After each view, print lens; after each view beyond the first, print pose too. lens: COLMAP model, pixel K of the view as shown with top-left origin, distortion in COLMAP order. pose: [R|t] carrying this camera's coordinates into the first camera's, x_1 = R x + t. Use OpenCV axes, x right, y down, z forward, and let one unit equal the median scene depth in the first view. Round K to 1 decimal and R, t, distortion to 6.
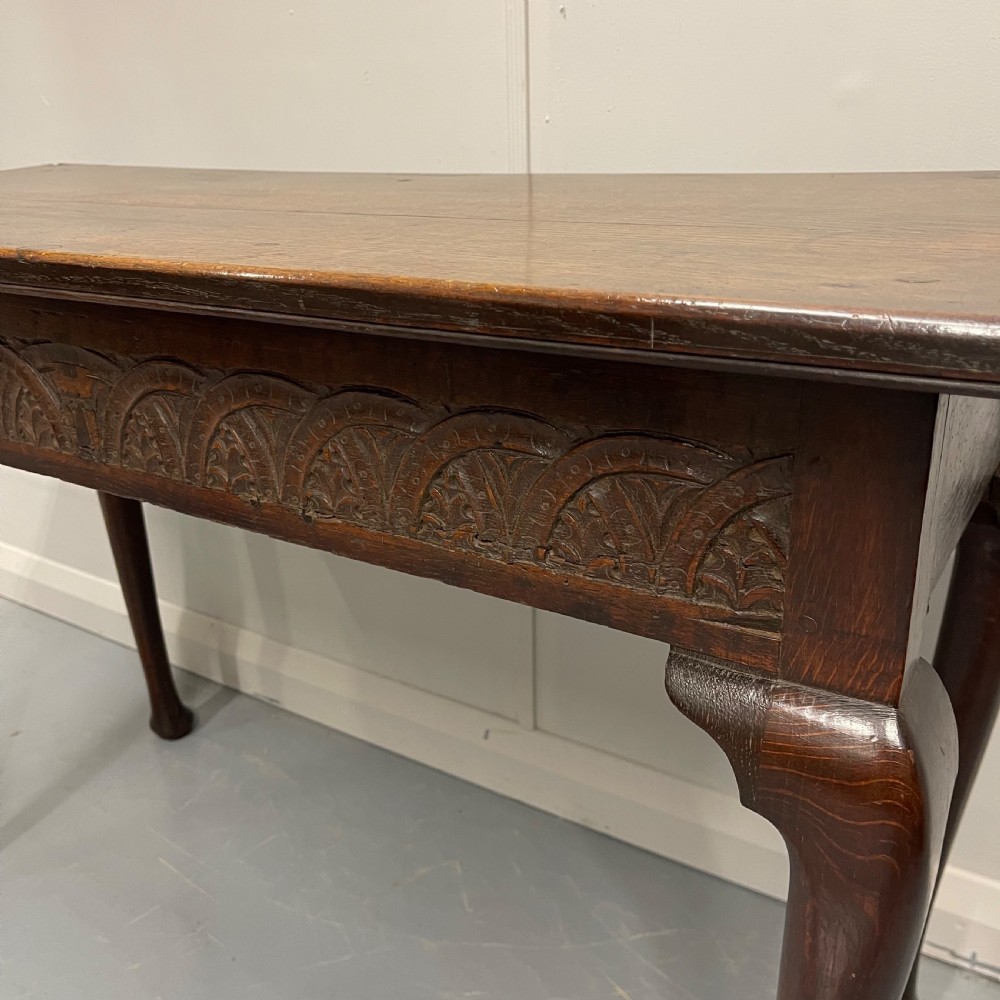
lens RADIAL K [[1024.6, 0, 483.0], [0, 1024.6, 521.2], [0, 0, 1]] dist [0.027919, -0.026174]
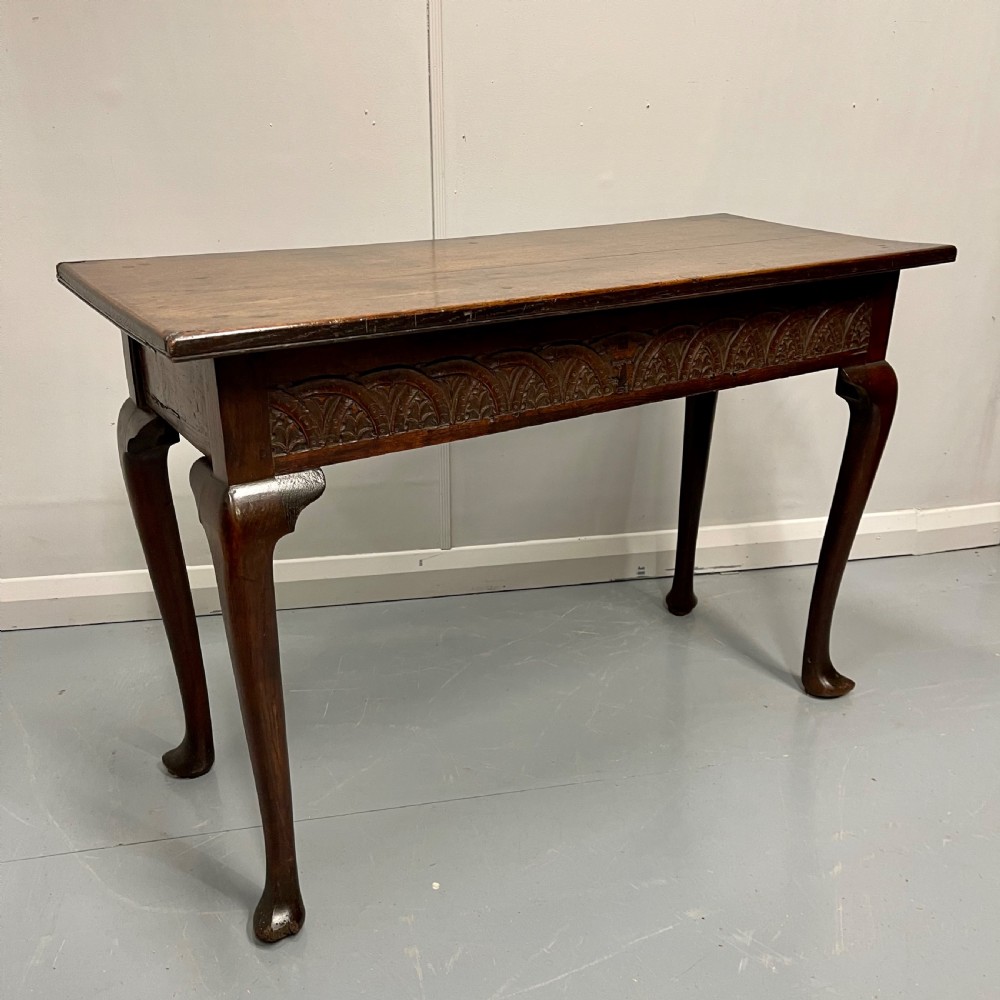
lens RADIAL K [[1007.5, 0, 492.8], [0, 1007.5, 519.1], [0, 0, 1]] dist [0.091561, -0.170641]
pose [[0.408810, -0.308765, 0.858801, -2.770315], [0.339757, 0.924877, 0.170788, -0.313410], [-0.847018, 0.221963, 0.483004, 0.442792]]
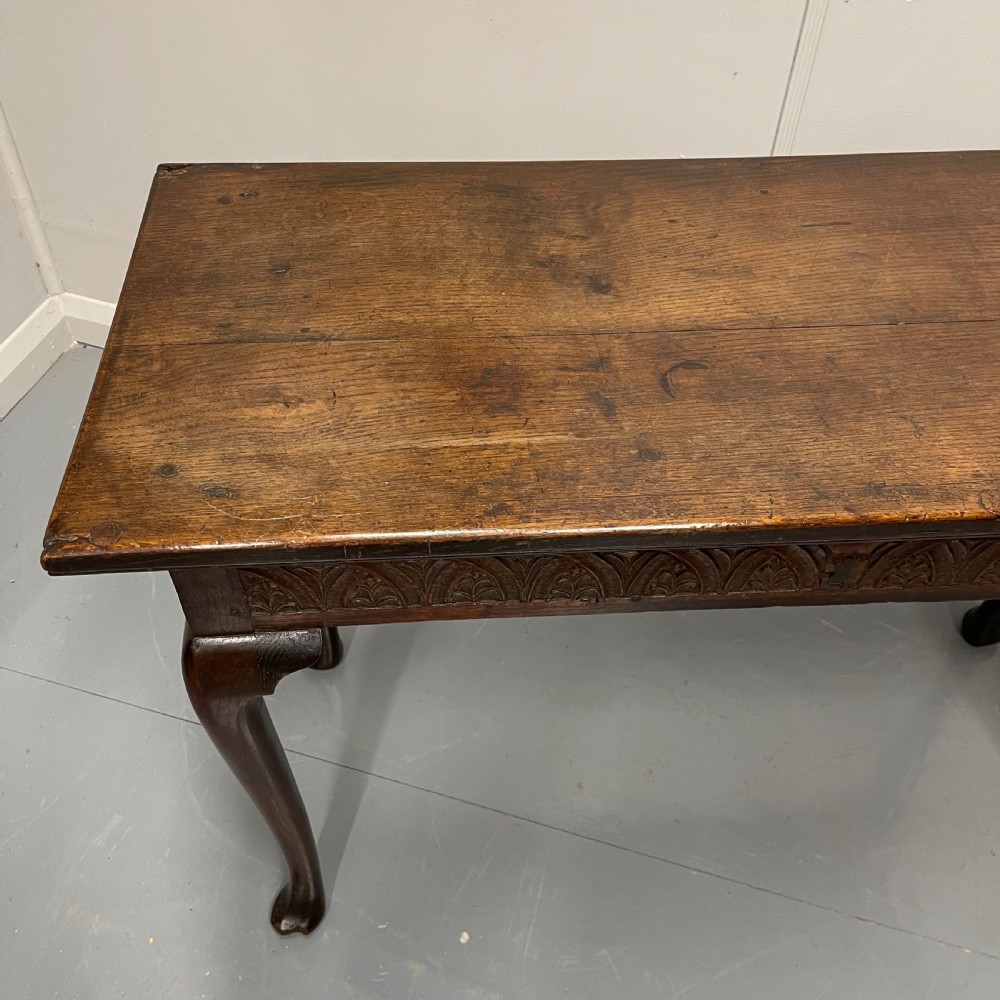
lens RADIAL K [[1012.2, 0, 494.1], [0, 1012.2, 513.9], [0, 0, 1]] dist [0.093417, -0.164617]
pose [[0.798754, -0.407506, 0.442641, -1.533764], [0.191522, 0.869645, 0.455012, -0.973456], [-0.570361, -0.278667, 0.772679, 0.414376]]
